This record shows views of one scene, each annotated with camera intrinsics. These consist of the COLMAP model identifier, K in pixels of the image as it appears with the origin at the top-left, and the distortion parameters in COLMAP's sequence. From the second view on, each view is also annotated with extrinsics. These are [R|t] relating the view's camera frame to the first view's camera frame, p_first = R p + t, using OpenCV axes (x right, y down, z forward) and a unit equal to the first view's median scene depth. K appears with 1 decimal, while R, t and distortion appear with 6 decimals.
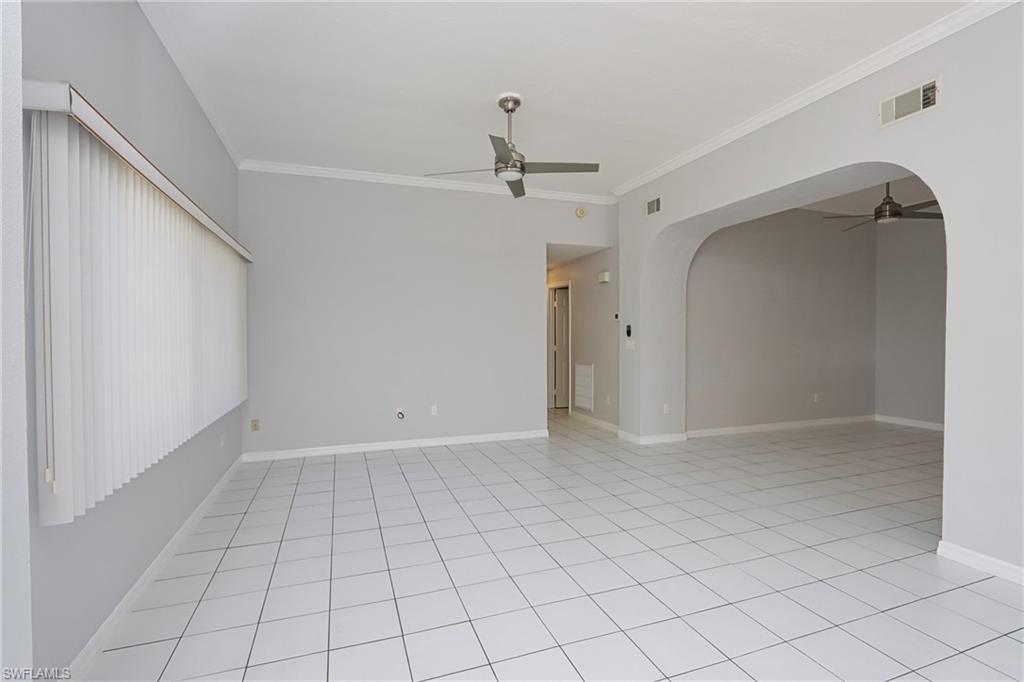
lens RADIAL K [[469.7, 0, 512.0], [0, 469.7, 341.0], [0, 0, 1]] dist [-0.016305, 0.000238]
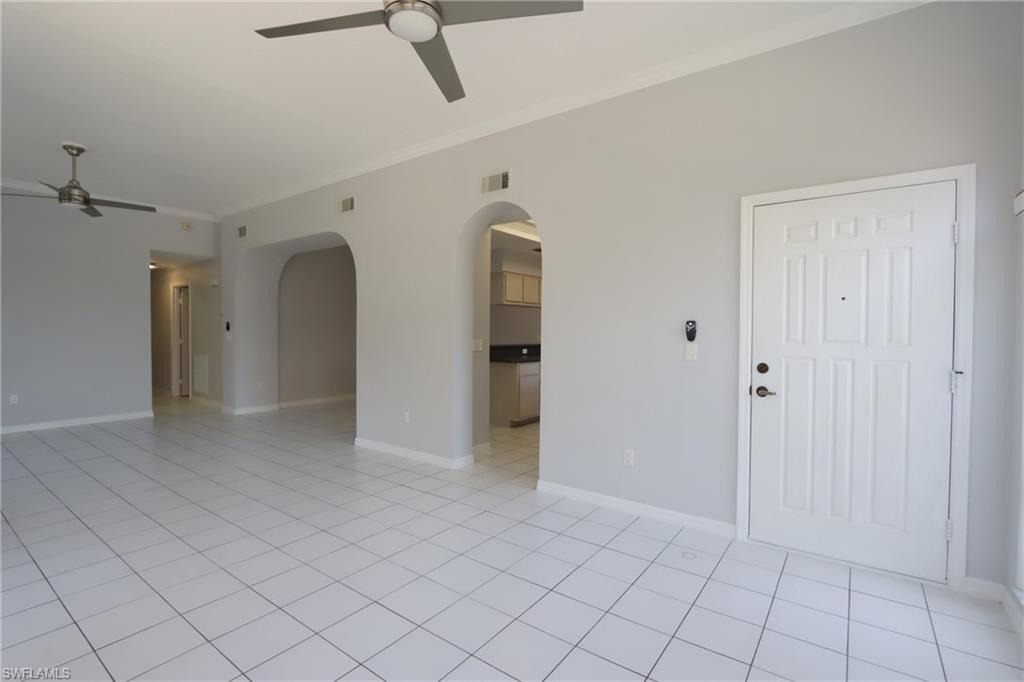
lens RADIAL K [[473.6, 0, 493.0], [0, 473.6, 343.9], [0, 0, 1]] dist [0.000775, 0.000307]
pose [[0.842786, -0.006540, 0.538209, 0.157409], [-0.000354, 0.999919, 0.012705, 0.008699], [-0.538249, -0.010898, 0.842716, -0.440995]]
